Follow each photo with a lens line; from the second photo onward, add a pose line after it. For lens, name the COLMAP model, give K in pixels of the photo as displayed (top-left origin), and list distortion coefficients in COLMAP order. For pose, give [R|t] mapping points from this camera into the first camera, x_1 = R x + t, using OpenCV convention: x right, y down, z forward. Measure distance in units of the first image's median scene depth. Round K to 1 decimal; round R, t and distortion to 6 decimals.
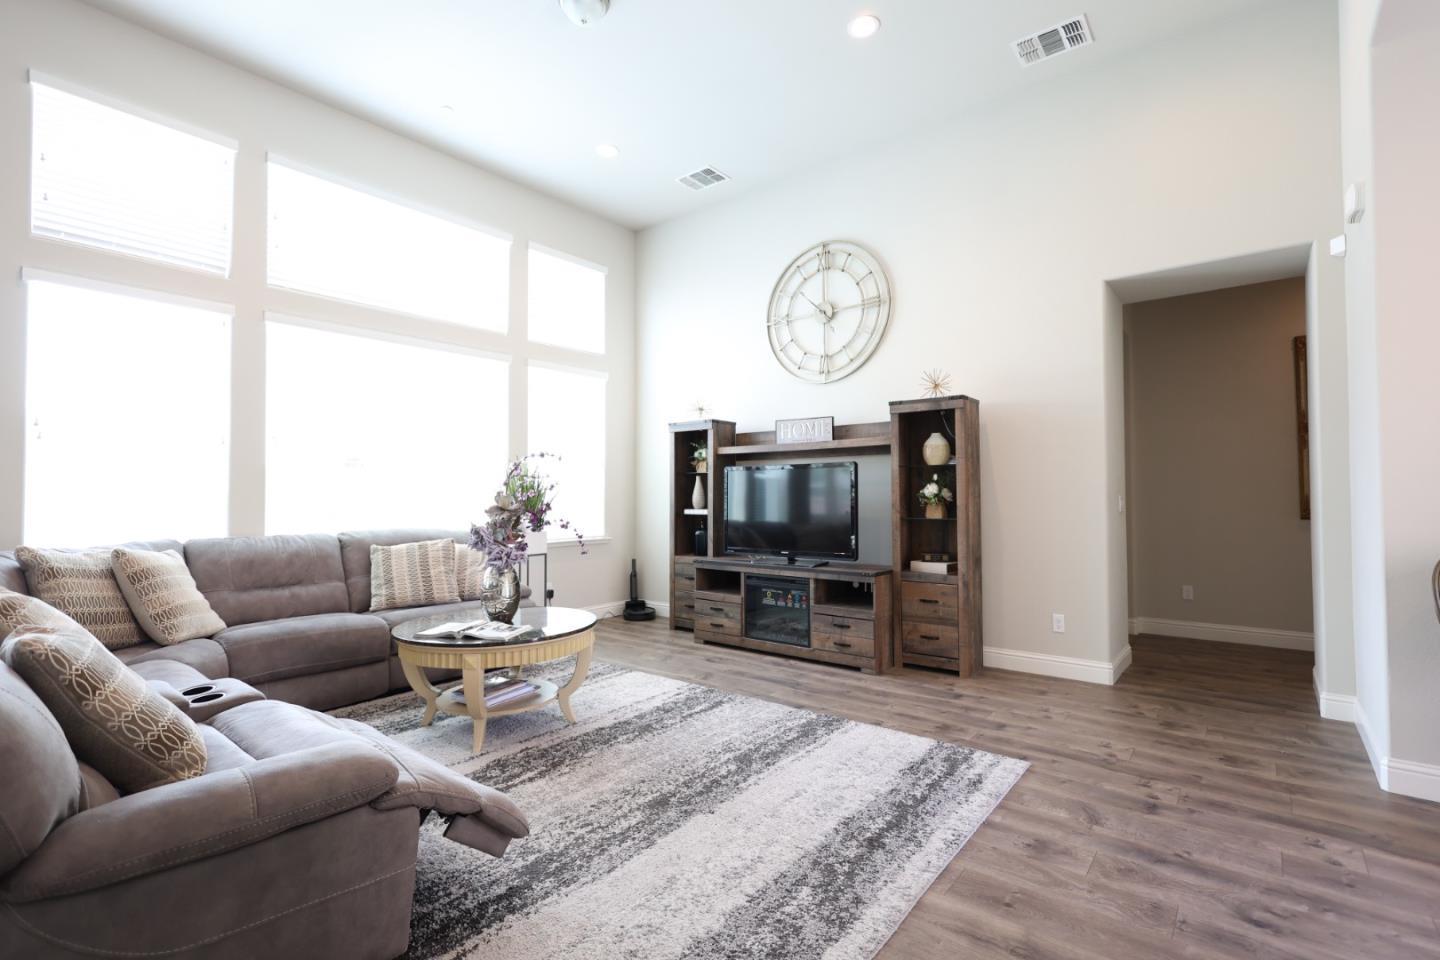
lens RADIAL K [[666.4, 0, 720.0], [0, 666.4, 480.0], [0, 0, 1]] dist [0.003468, -0.000484]
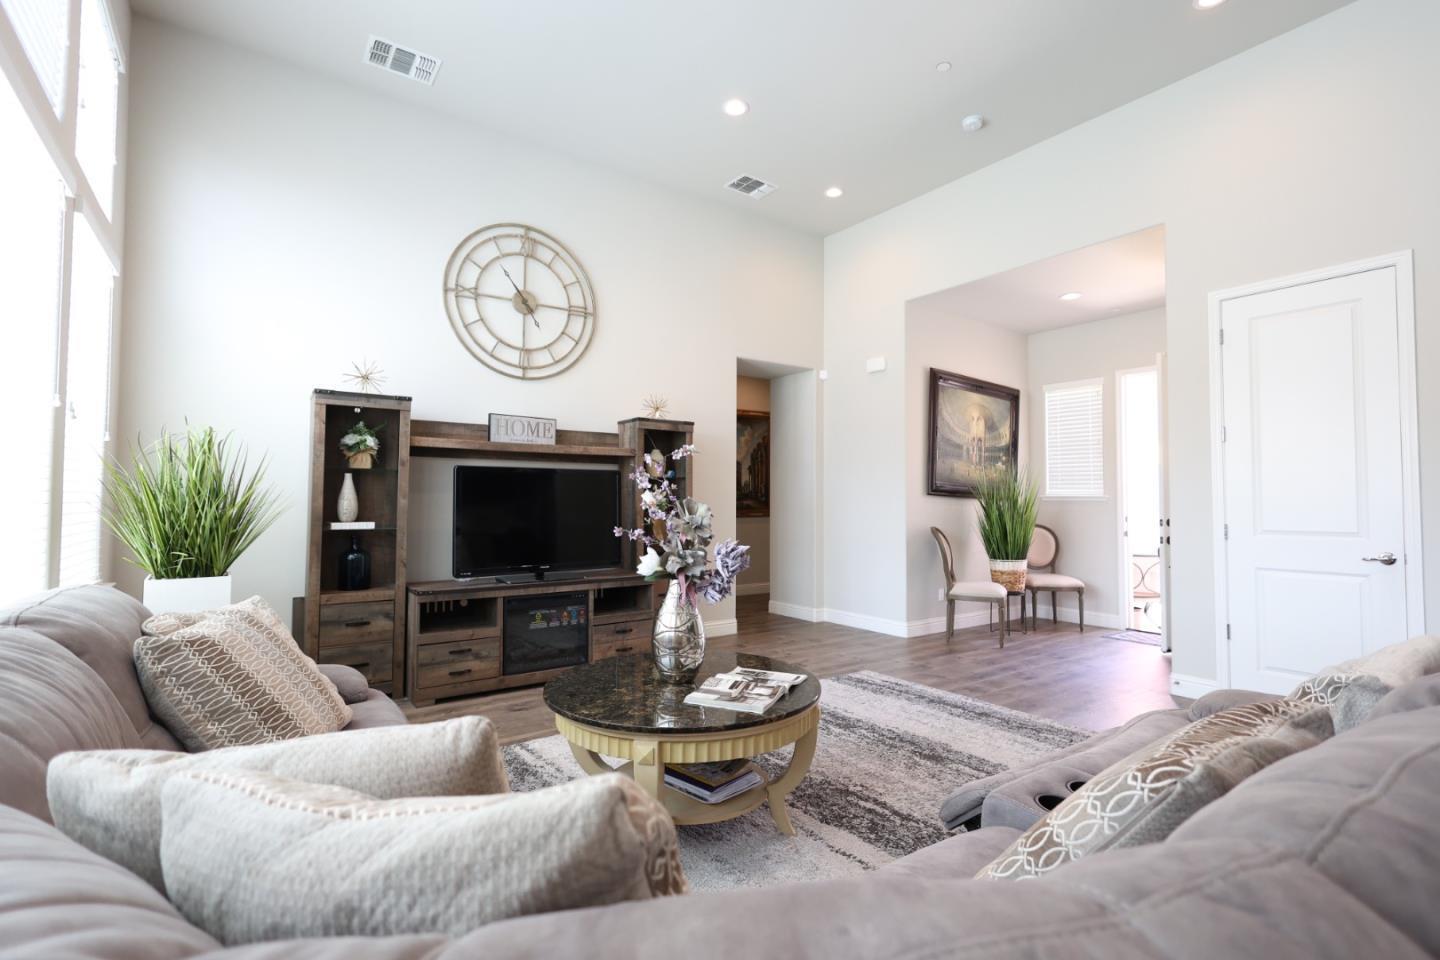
lens RADIAL K [[666.4, 0, 720.0], [0, 666.4, 480.0], [0, 0, 1]] dist [0.003468, -0.000484]
pose [[0.268725, 0.041355, 0.962329, -0.701010], [-0.021489, 0.999087, -0.036934, 0.021635], [-0.962977, -0.010755, 0.269368, 0.542352]]
